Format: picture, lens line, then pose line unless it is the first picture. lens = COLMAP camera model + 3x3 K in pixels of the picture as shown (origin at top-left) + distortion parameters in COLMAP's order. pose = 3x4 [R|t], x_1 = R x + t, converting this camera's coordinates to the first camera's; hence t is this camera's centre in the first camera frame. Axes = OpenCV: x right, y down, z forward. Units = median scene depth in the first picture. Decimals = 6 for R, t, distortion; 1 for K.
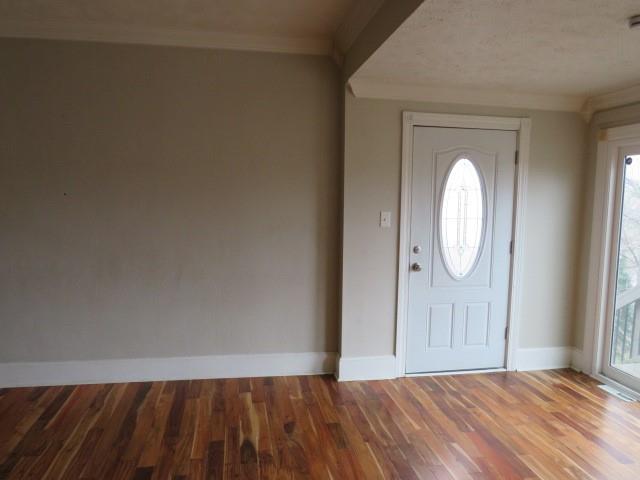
lens RADIAL K [[454.4, 0, 316.0], [0, 454.4, 241.4], [0, 0, 1]] dist [-0.024705, 0.005439]
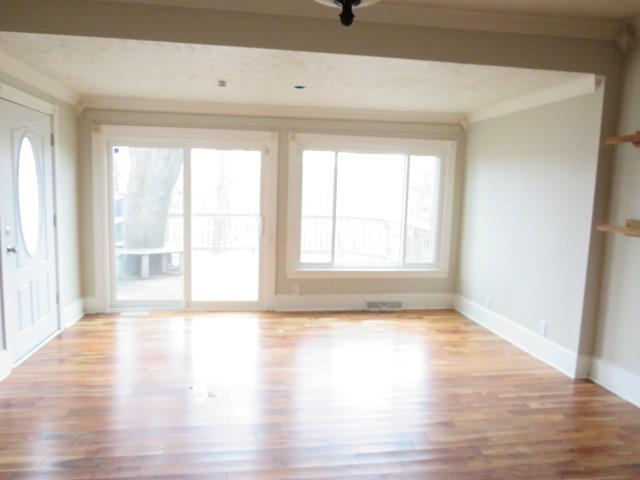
lens RADIAL K [[454.4, 0, 319.9], [0, 454.4, 240.2], [0, 0, 1]] dist [-0.024705, 0.005439]
pose [[0.005787, -0.126763, 0.991916, -0.819508], [0.071934, 0.989416, 0.126024, -0.038815], [-0.997393, 0.070623, 0.014844, 0.408707]]
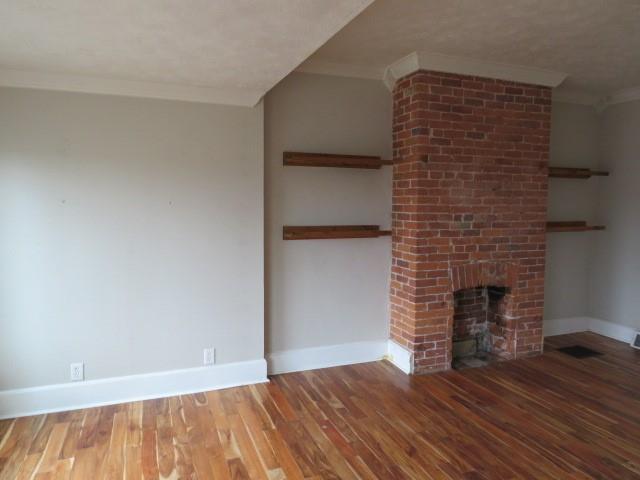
lens RADIAL K [[454.4, 0, 317.0], [0, 454.4, 240.4], [0, 0, 1]] dist [-0.024705, 0.005439]
pose [[-0.979789, 0.002620, -0.200017, 0.388416], [-0.034955, 0.982286, 0.184098, -0.096687], [0.196956, 0.187369, -0.962342, 0.924772]]
